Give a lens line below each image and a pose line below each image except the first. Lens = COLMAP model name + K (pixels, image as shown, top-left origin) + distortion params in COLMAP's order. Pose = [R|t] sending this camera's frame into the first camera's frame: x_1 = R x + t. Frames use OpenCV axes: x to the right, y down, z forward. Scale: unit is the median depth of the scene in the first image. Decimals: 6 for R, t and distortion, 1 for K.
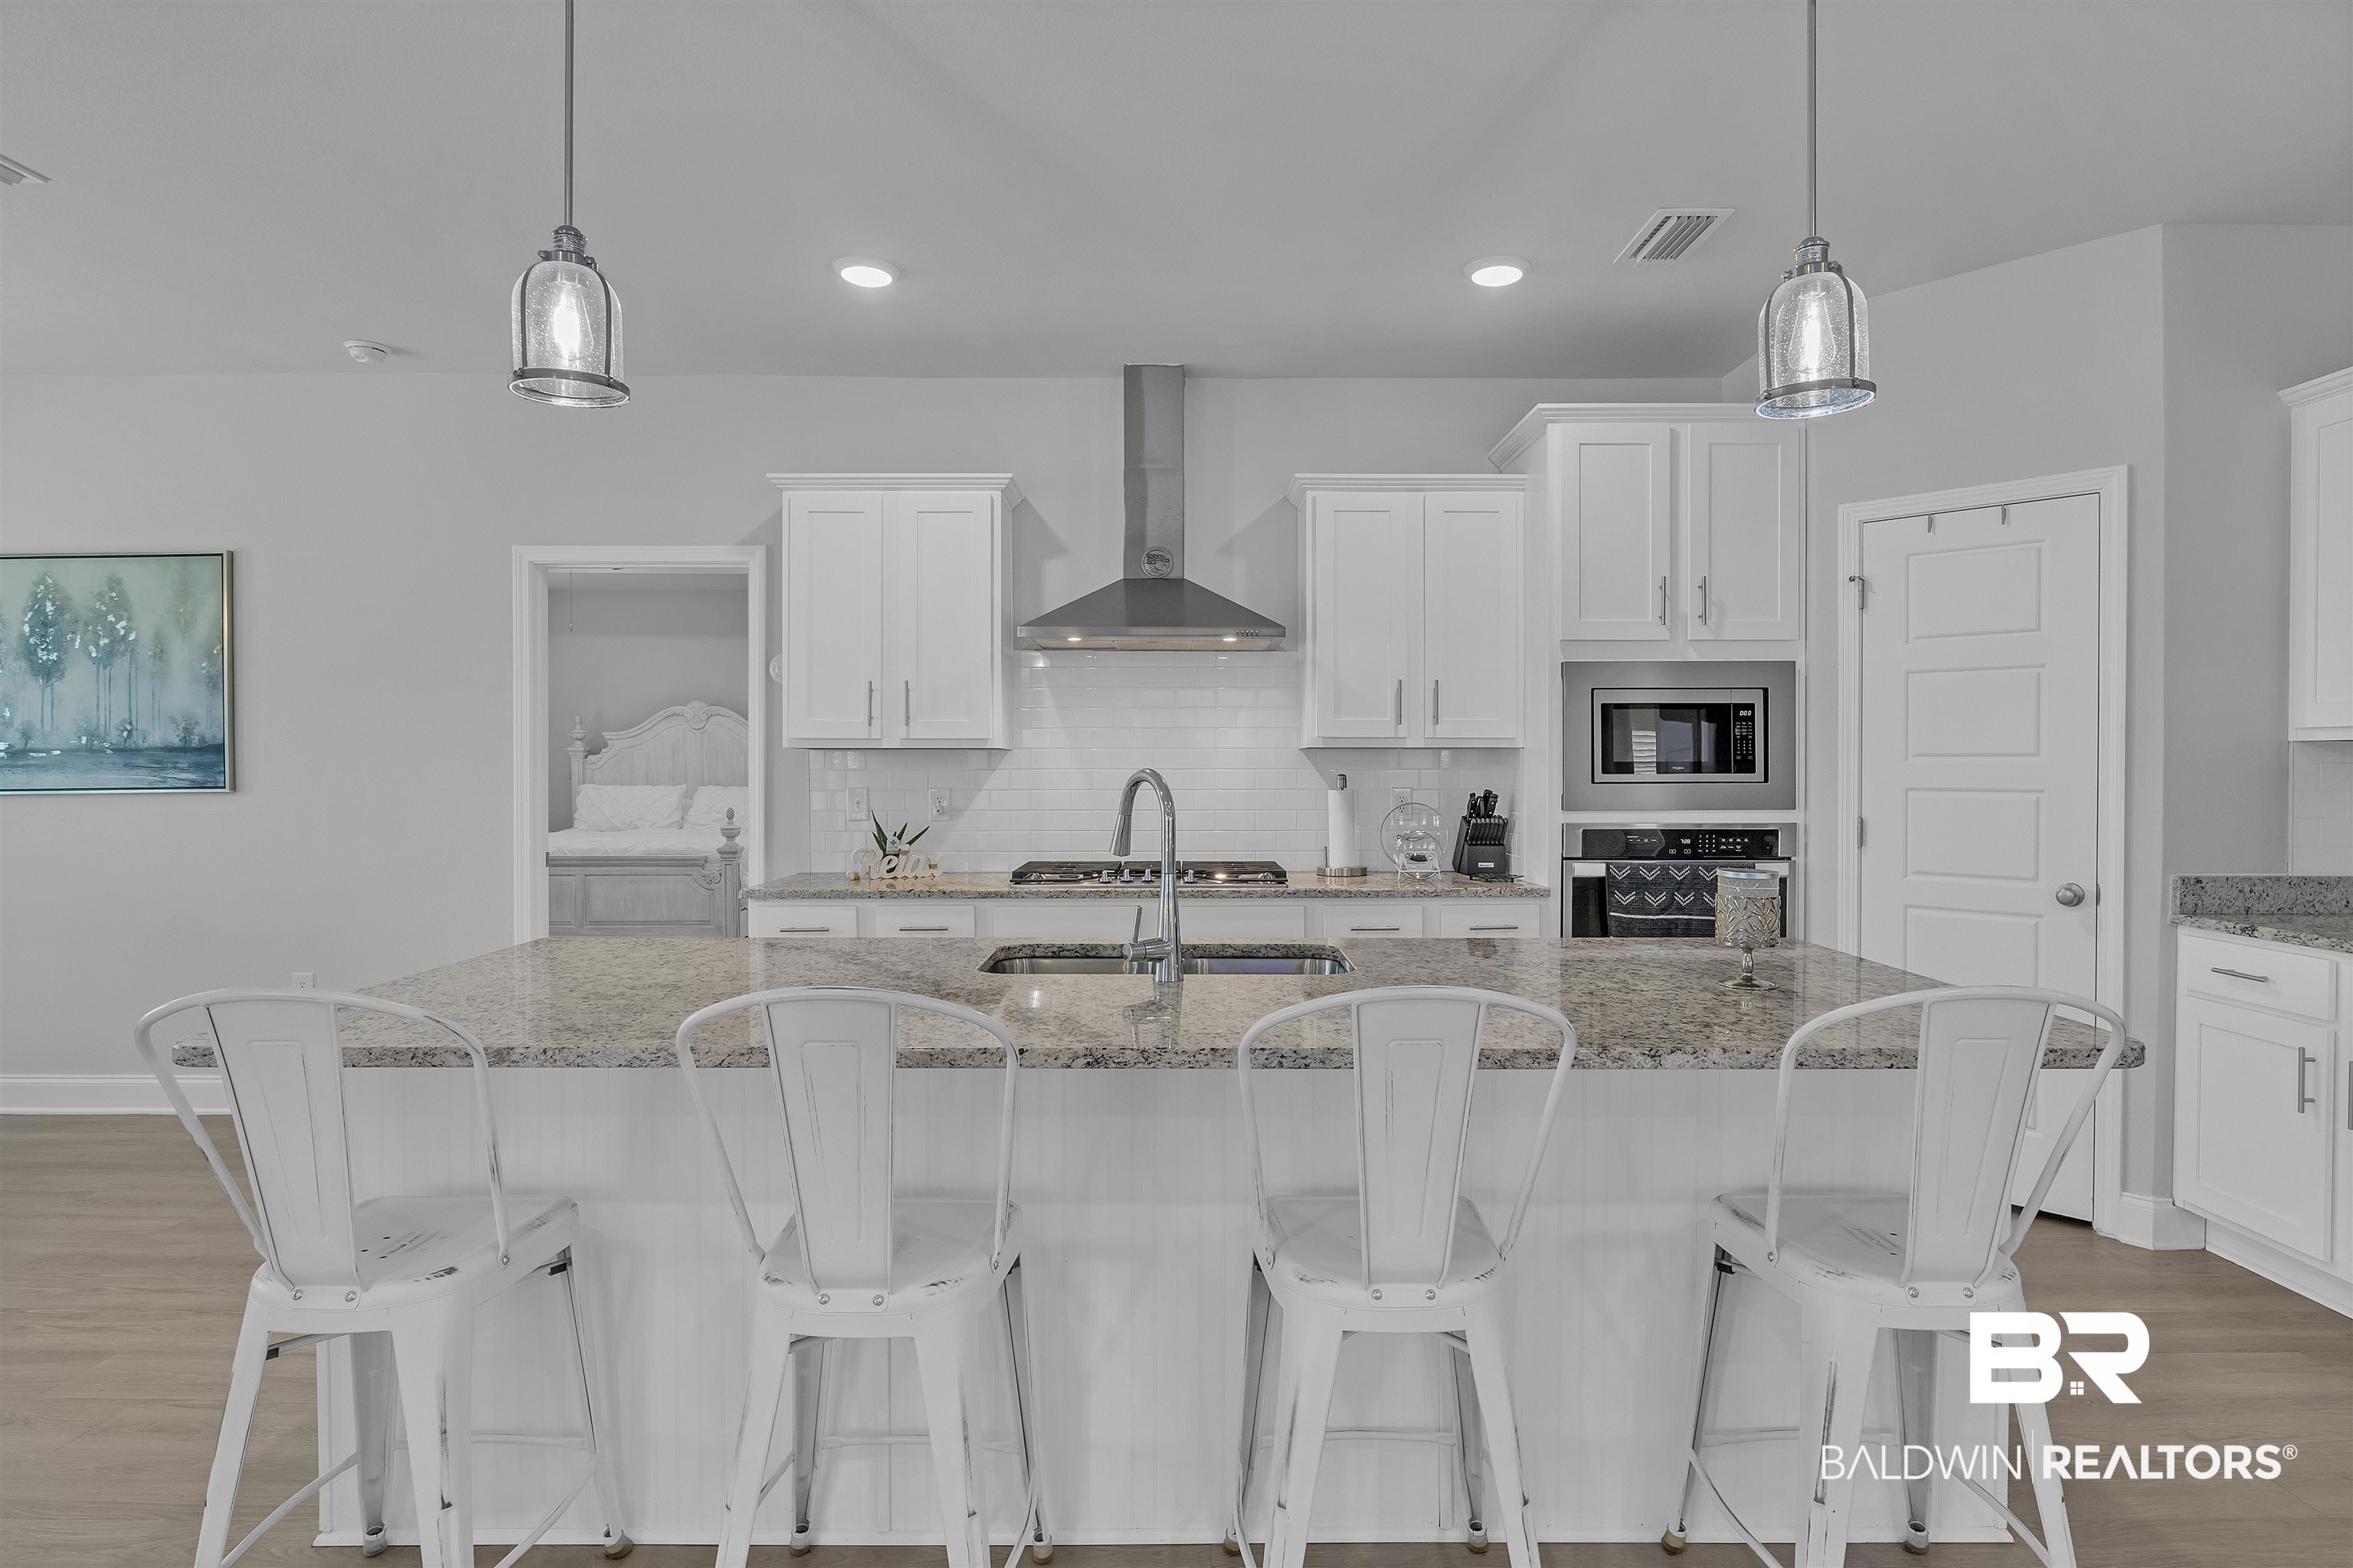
lens RADIAL K [[1249.4, 0, 1176.5], [0, 1249.4, 784.0], [0, 0, 1]] dist [-0.012786, 0.000440]
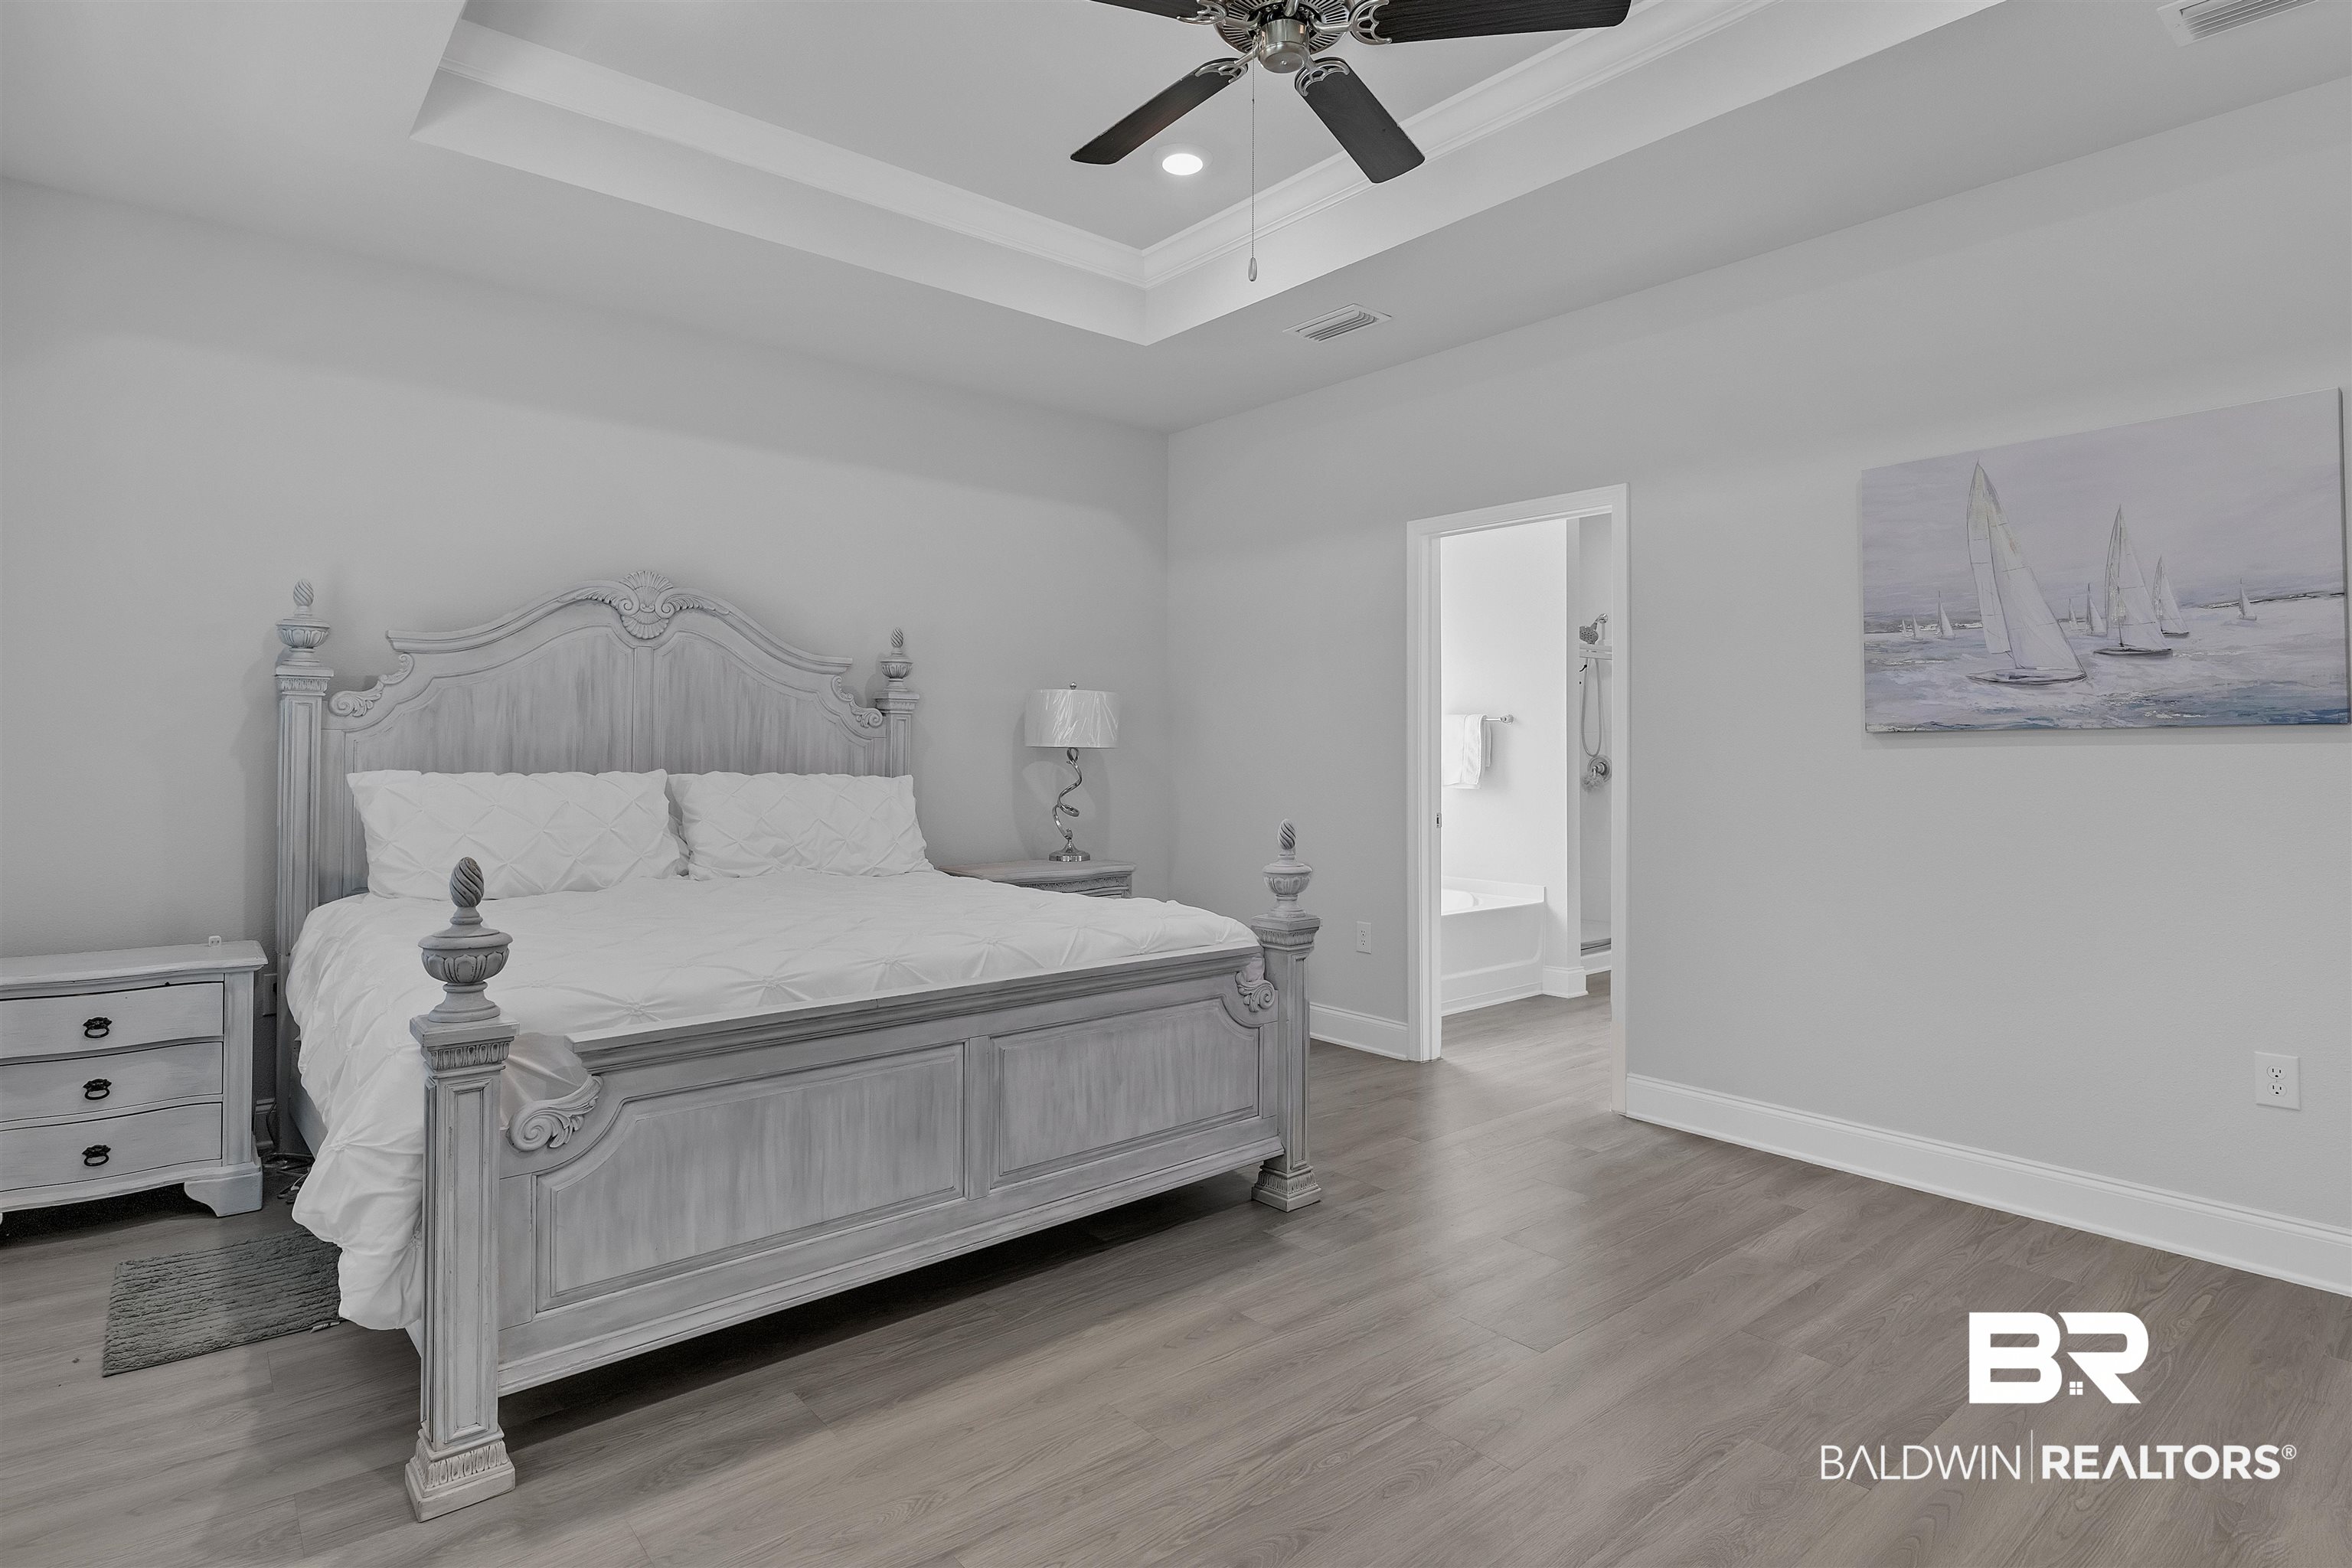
lens RADIAL K [[1214.4, 0, 1180.8], [0, 1214.4, 759.4], [0, 0, 1]] dist [-0.012337, 0.000112]
pose [[0.764194, 0.002520, 0.644982, -0.639227], [0.005081, 0.999938, -0.009928, 0.002267], [-0.644967, 0.010864, 0.764134, 0.711436]]
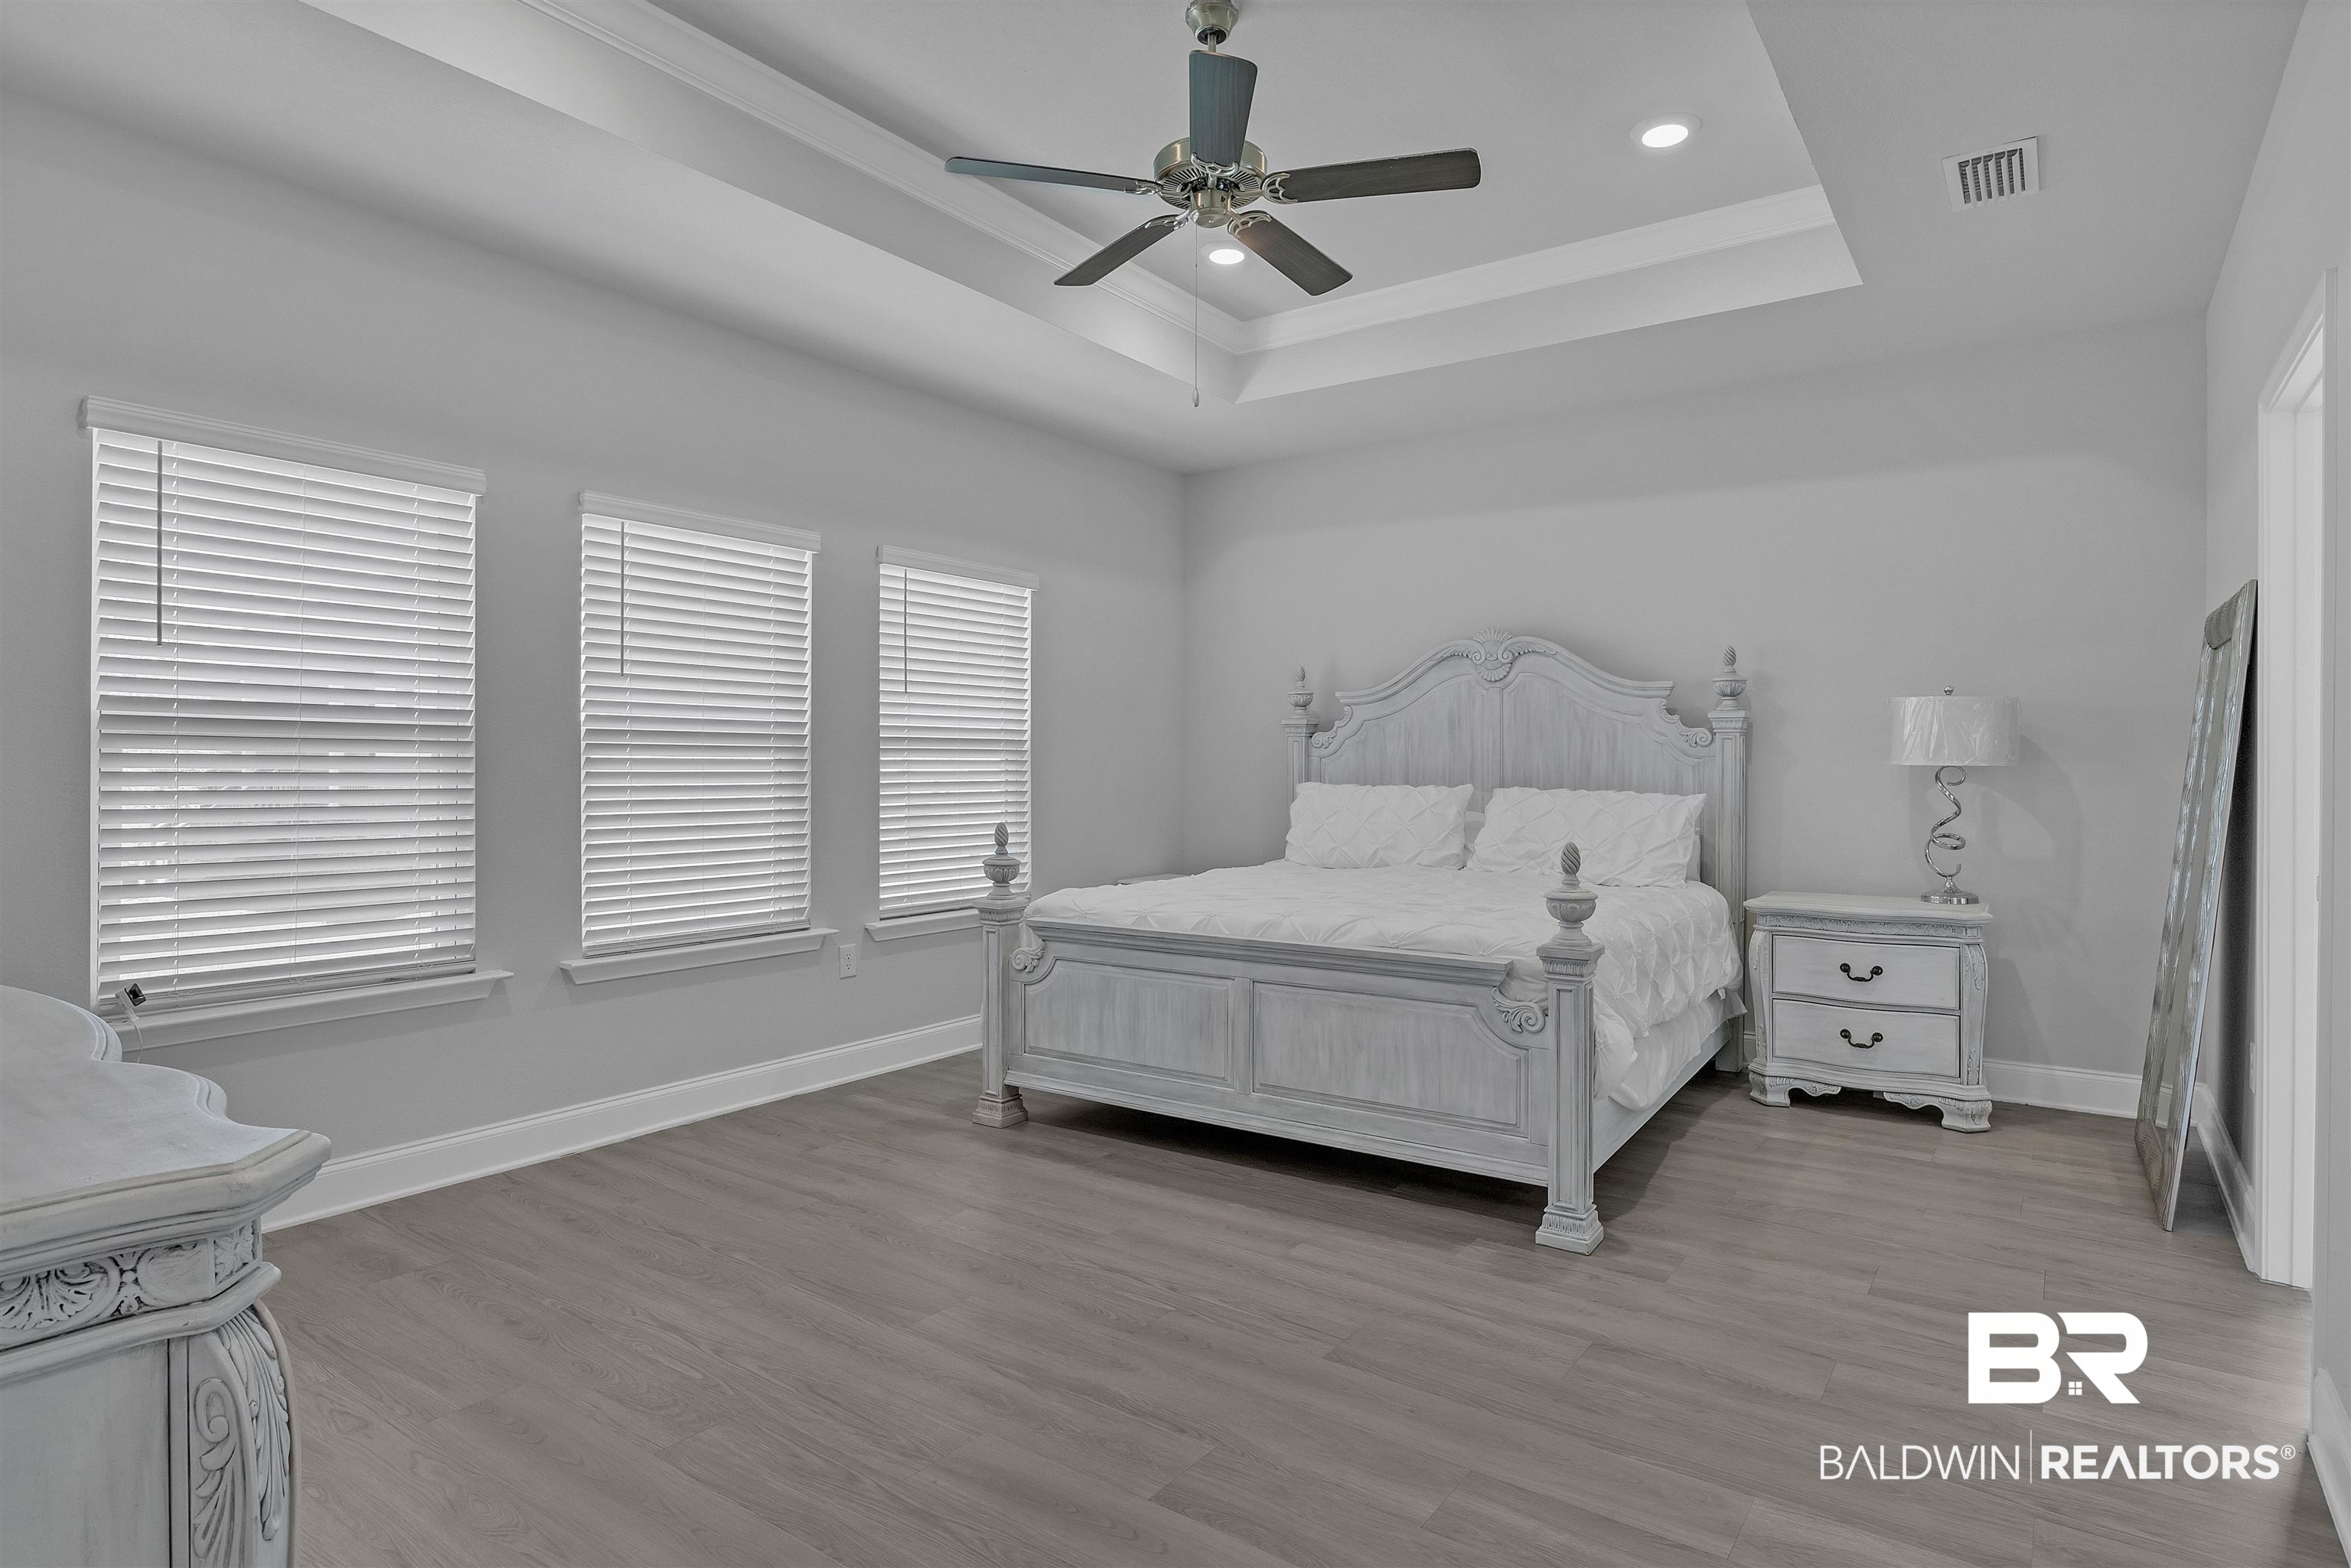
lens RADIAL K [[1248.3, 0, 1175.5], [0, 1248.3, 784.0], [0, 0, 1]] dist [-0.012786, 0.000440]
pose [[0.815754, 0.012925, -0.578255, -0.231810], [-0.013010, 0.999907, 0.003996, -0.000414], [0.578253, 0.004264, 0.815846, 0.604239]]
